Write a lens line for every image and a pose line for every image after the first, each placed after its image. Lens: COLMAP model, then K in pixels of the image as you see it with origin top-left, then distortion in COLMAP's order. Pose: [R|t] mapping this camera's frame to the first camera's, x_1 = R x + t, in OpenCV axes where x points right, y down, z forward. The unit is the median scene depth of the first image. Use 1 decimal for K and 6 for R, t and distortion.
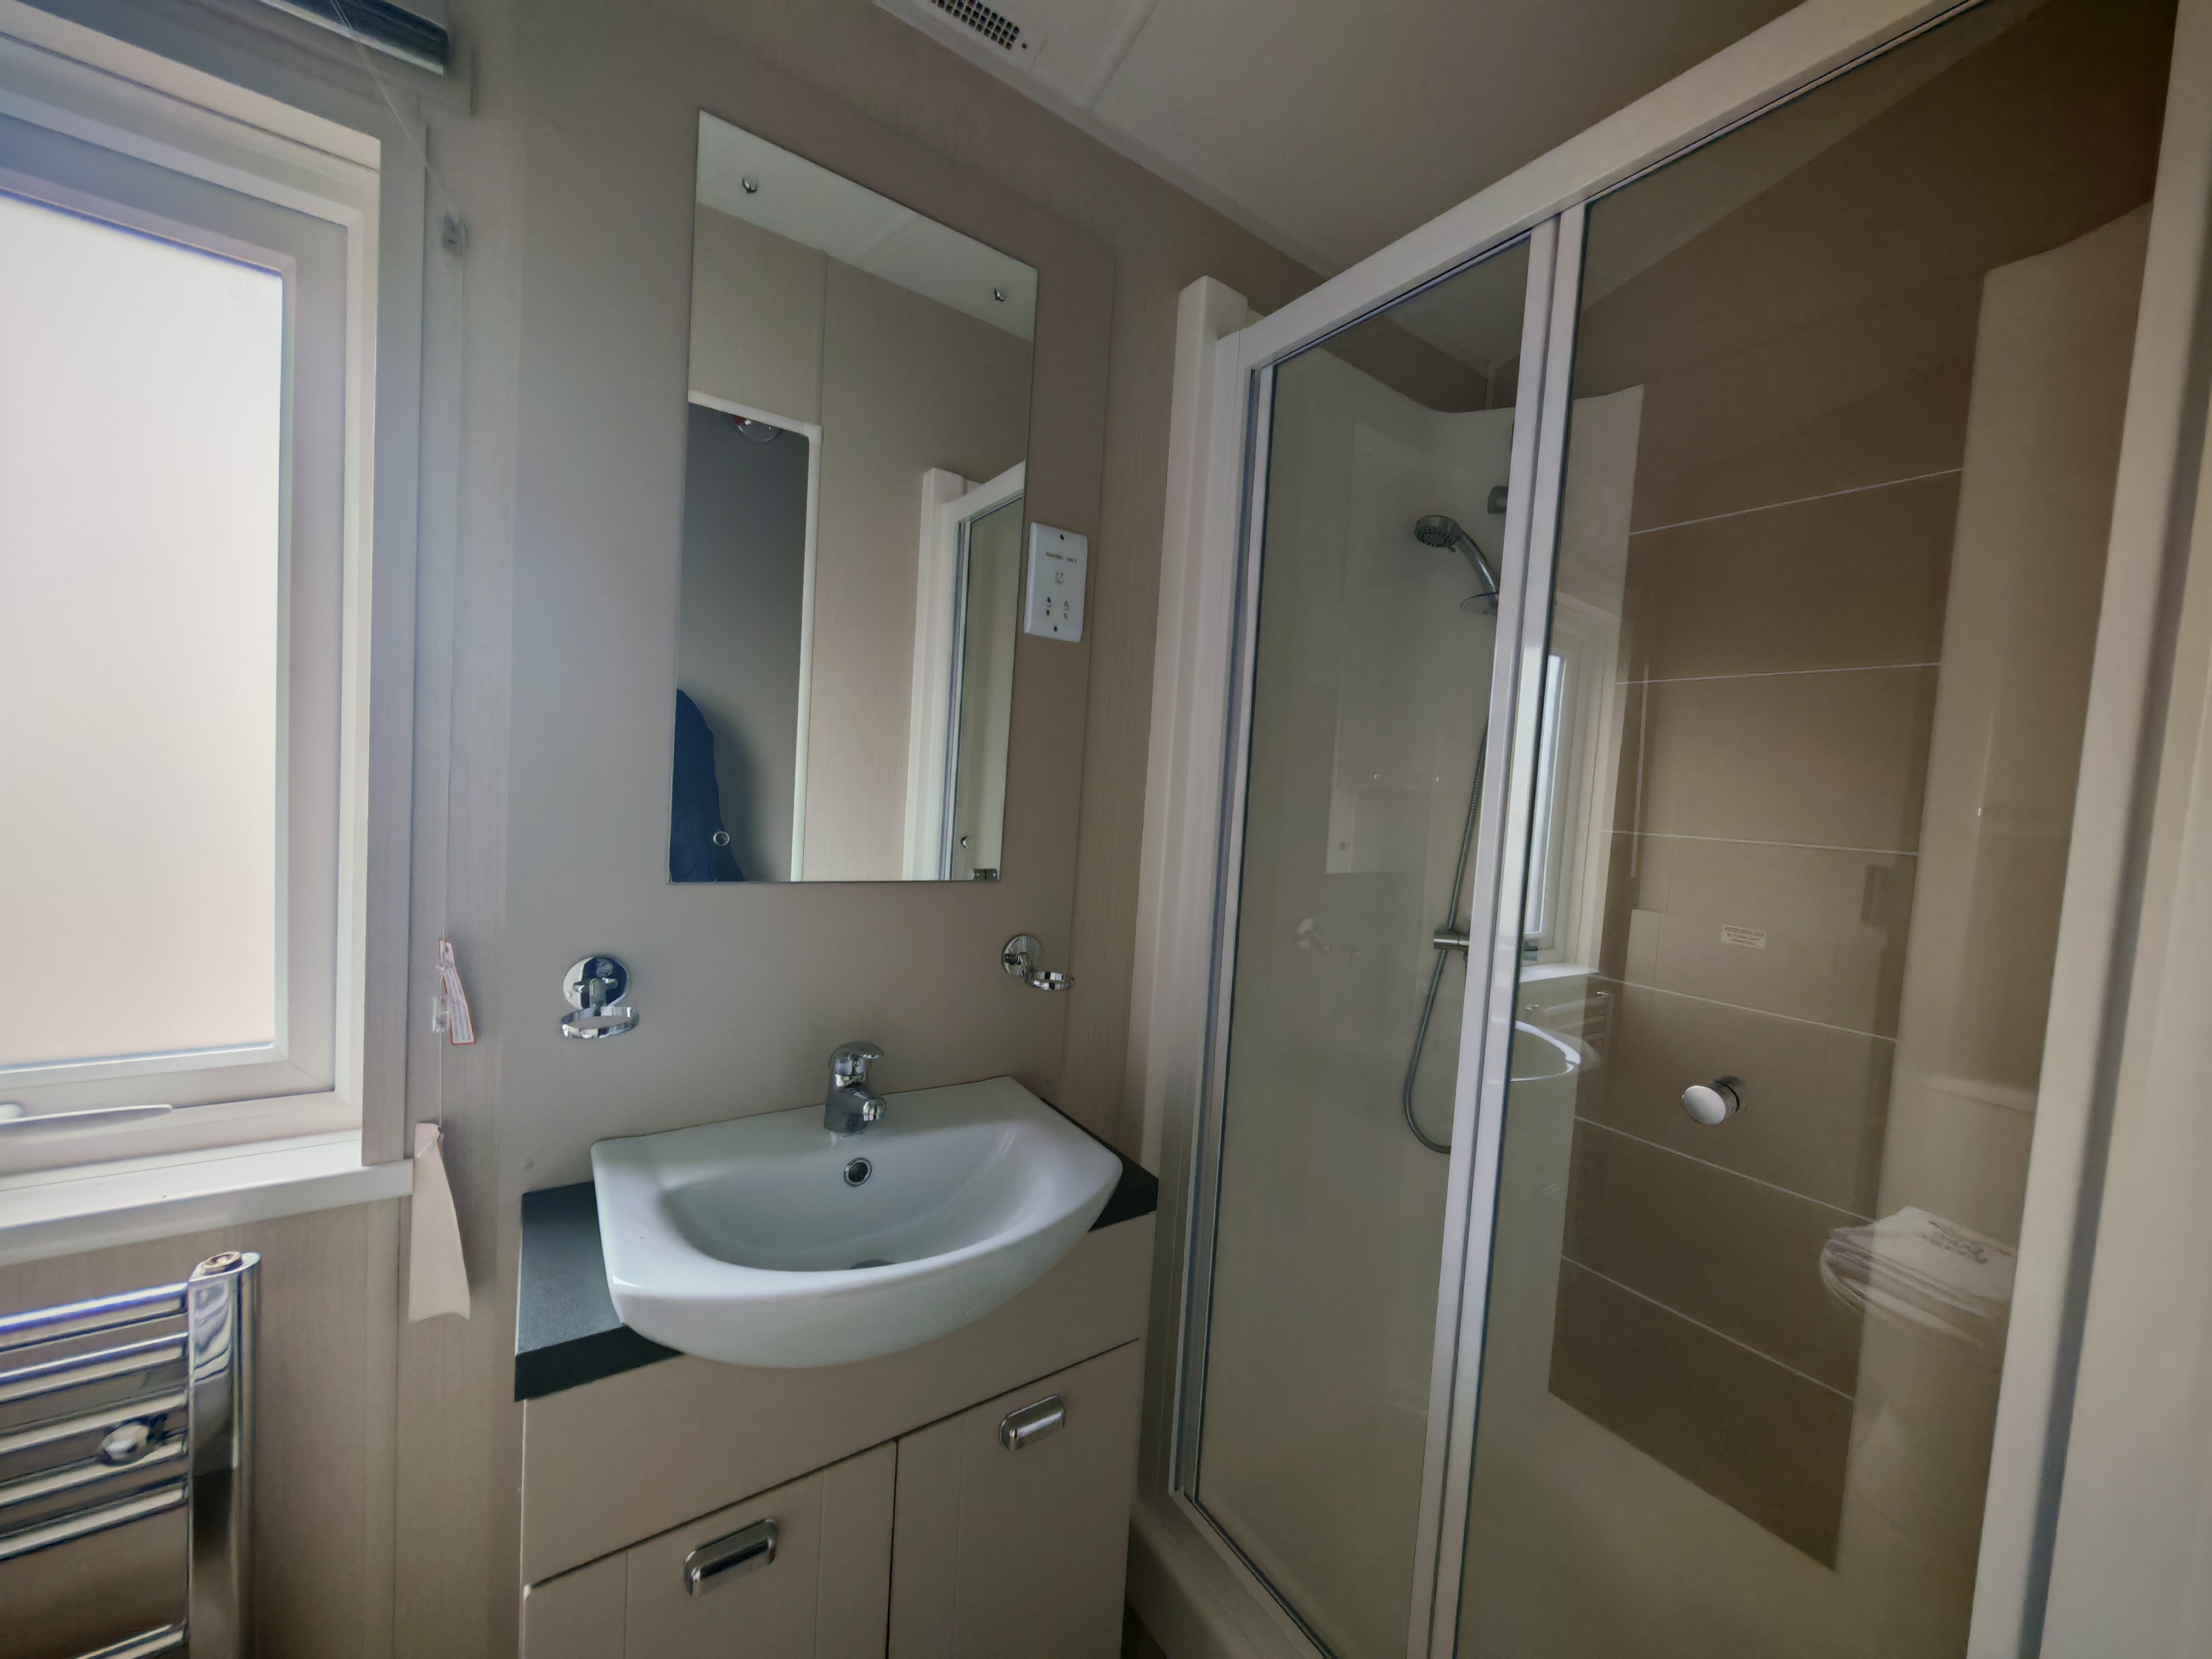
lens RADIAL K [[823.4, 0, 1105.2], [0, 823.4, 833.8], [0, 0, 1]] dist [-0.002055, -0.000181]
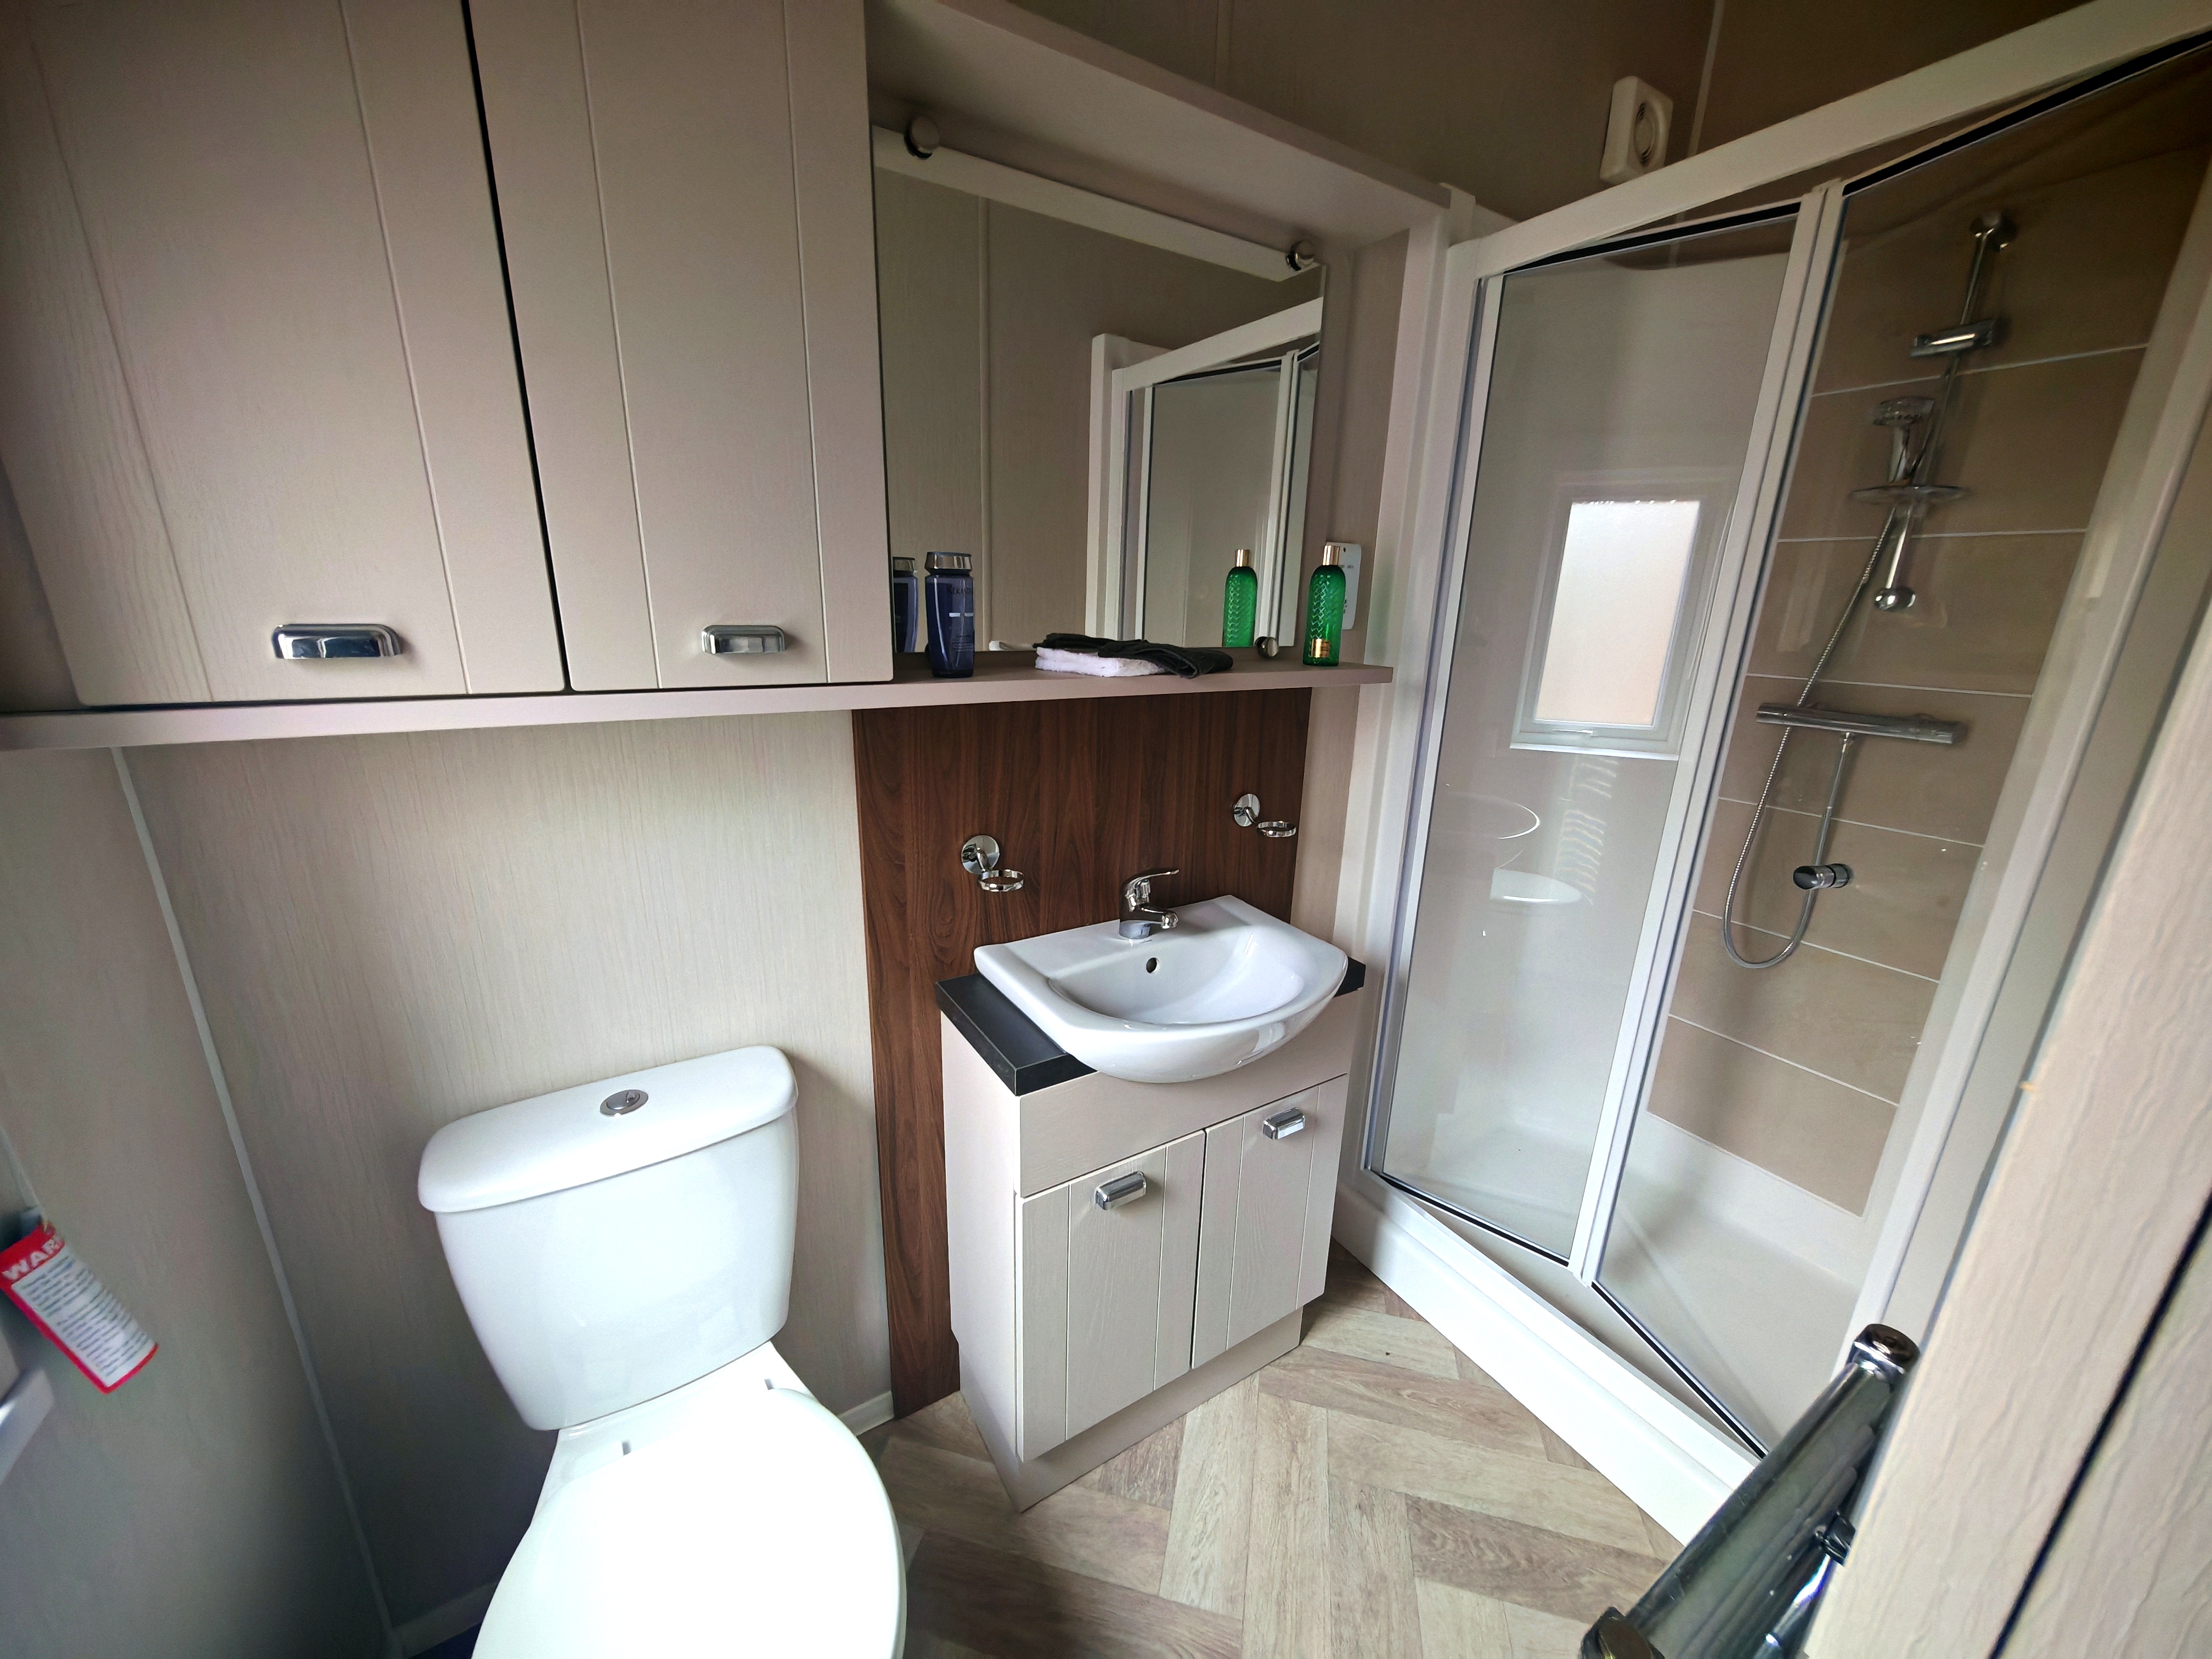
lens RADIAL K [[823.4, 0, 1105.2], [0, 823.4, 833.8], [0, 0, 1]] dist [-0.002055, -0.000181]
pose [[0.997744, -0.021549, -0.063578, -0.335597], [0.035278, 0.974070, 0.223477, -0.122239], [0.057114, -0.225216, 0.972633, -0.338190]]
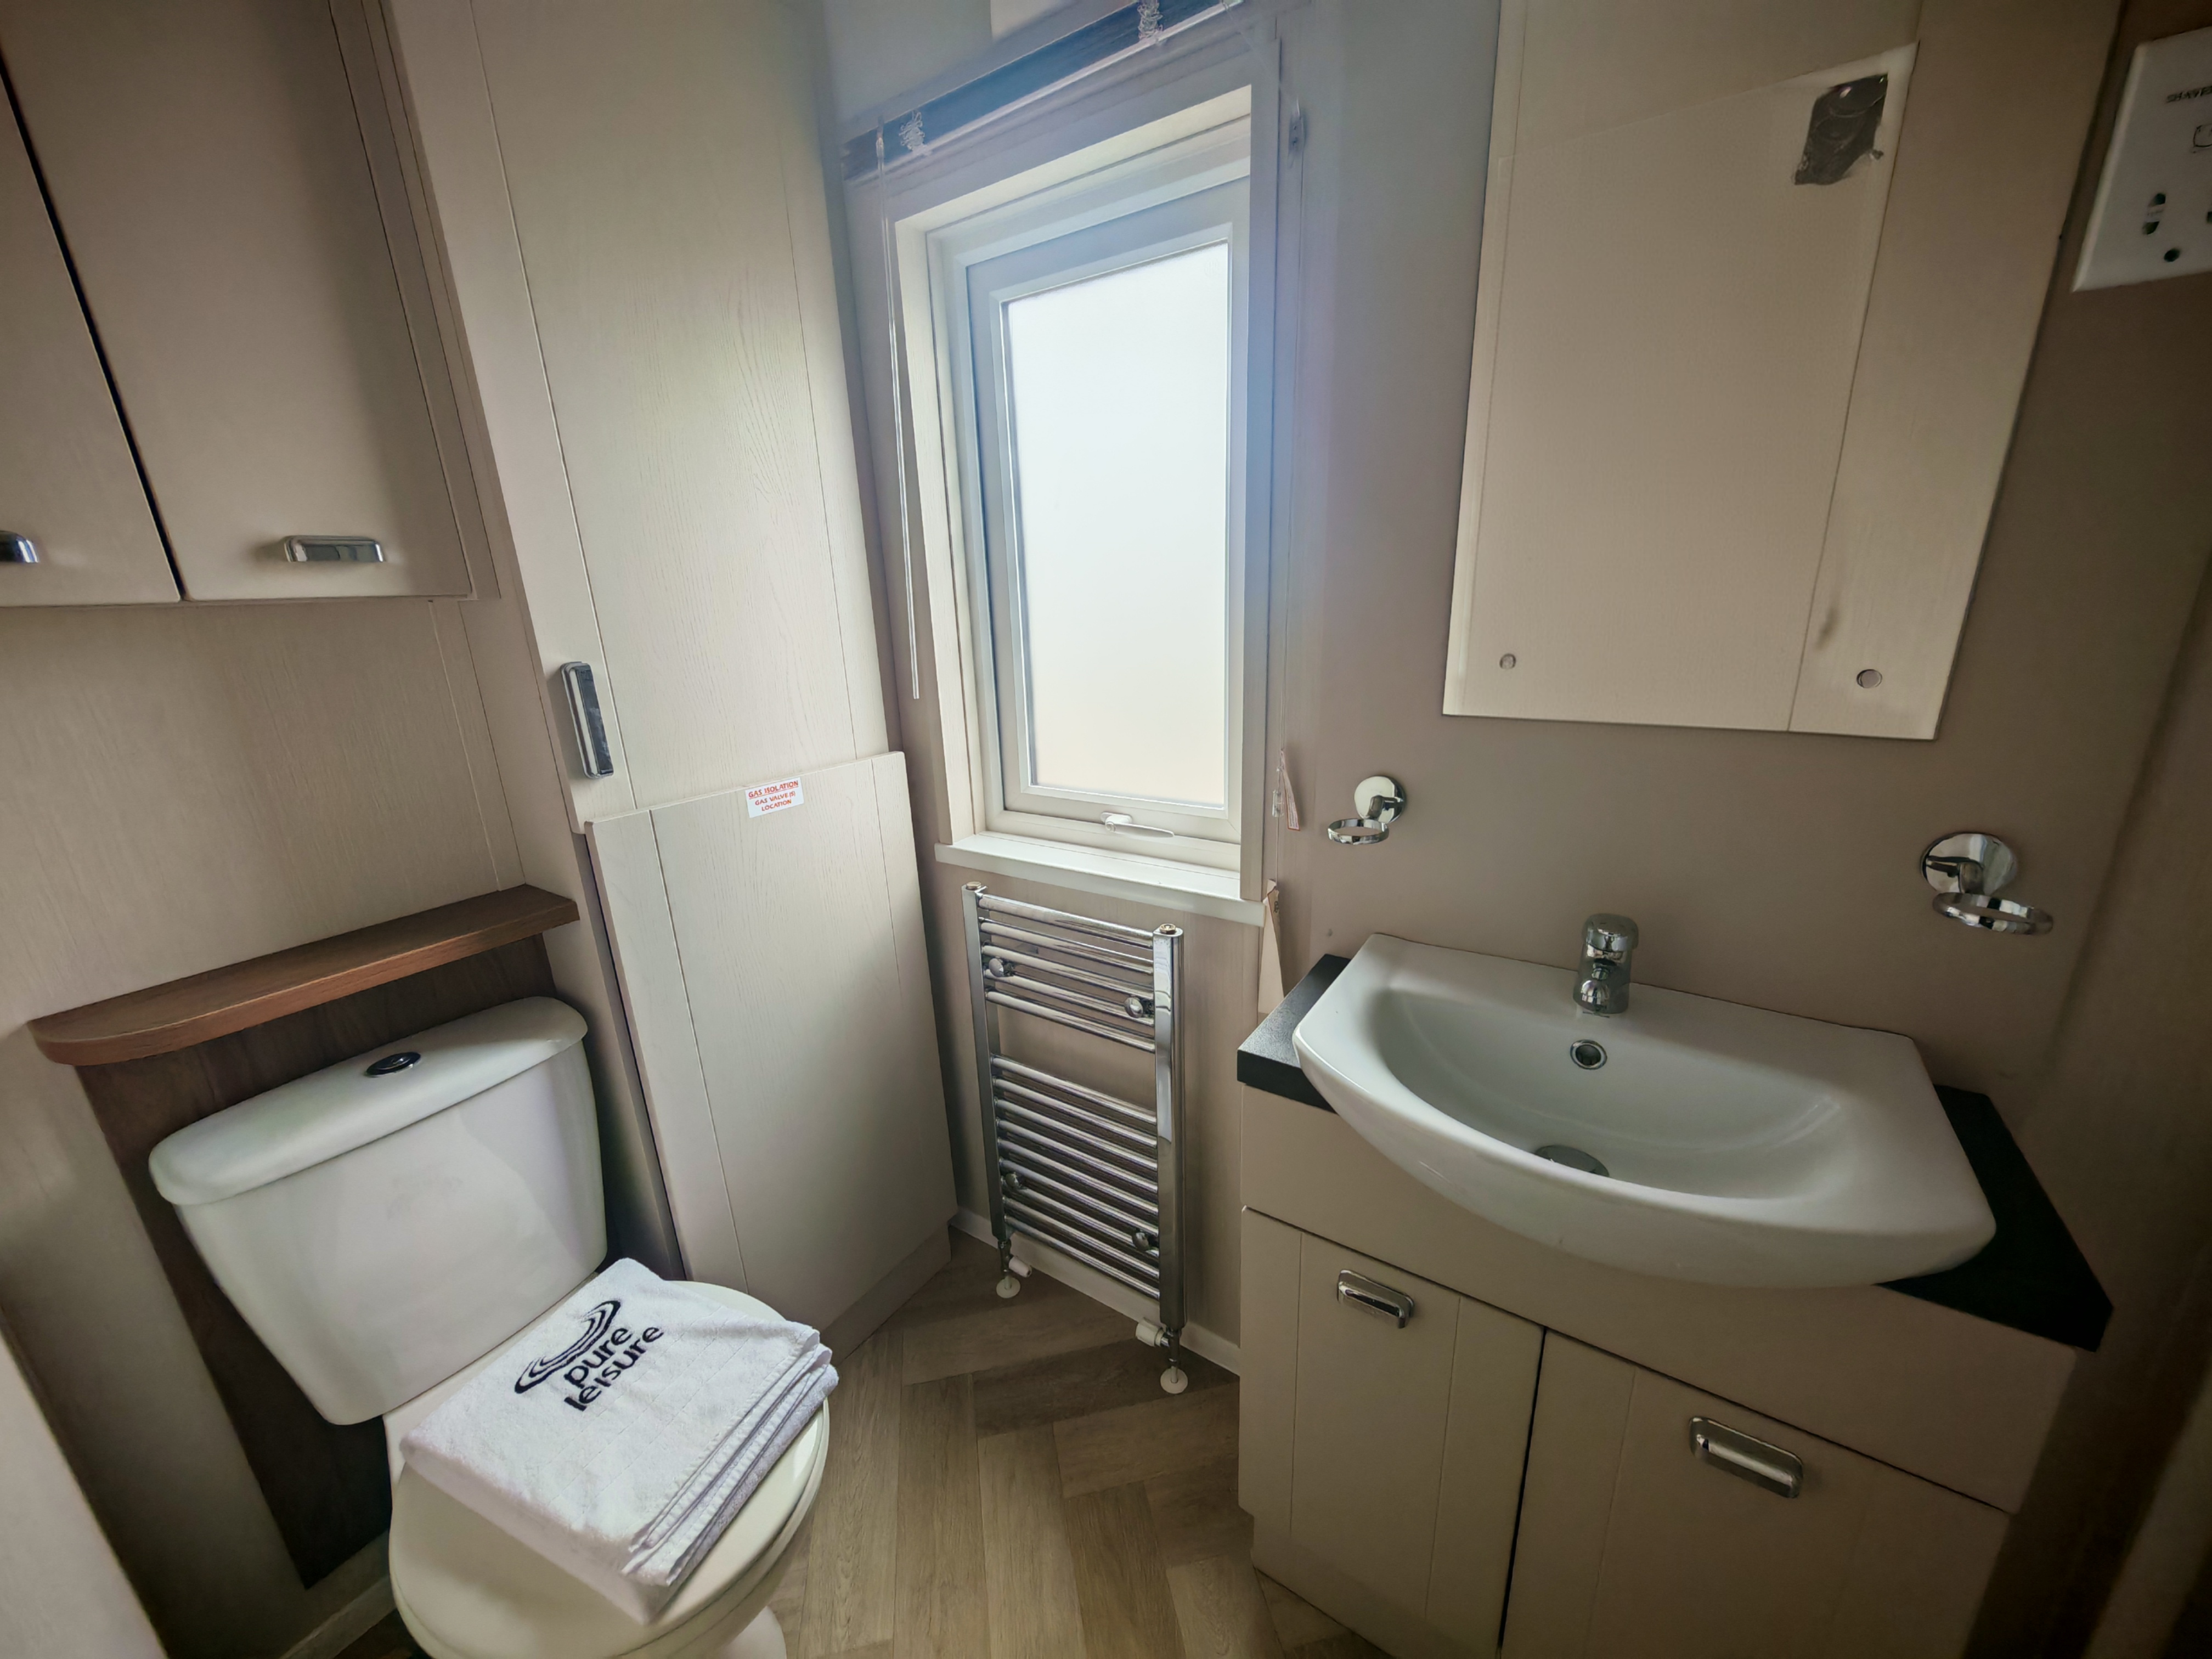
lens RADIAL K [[823.4, 0, 1105.2], [0, 823.4, 833.8], [0, 0, 1]] dist [-0.002055, -0.000181]
pose [[0.370505, 0.182579, -0.910709, 0.309534], [0.001586, 0.980364, 0.197189, 0.002591], [0.928829, -0.074503, 0.362940, 0.244371]]
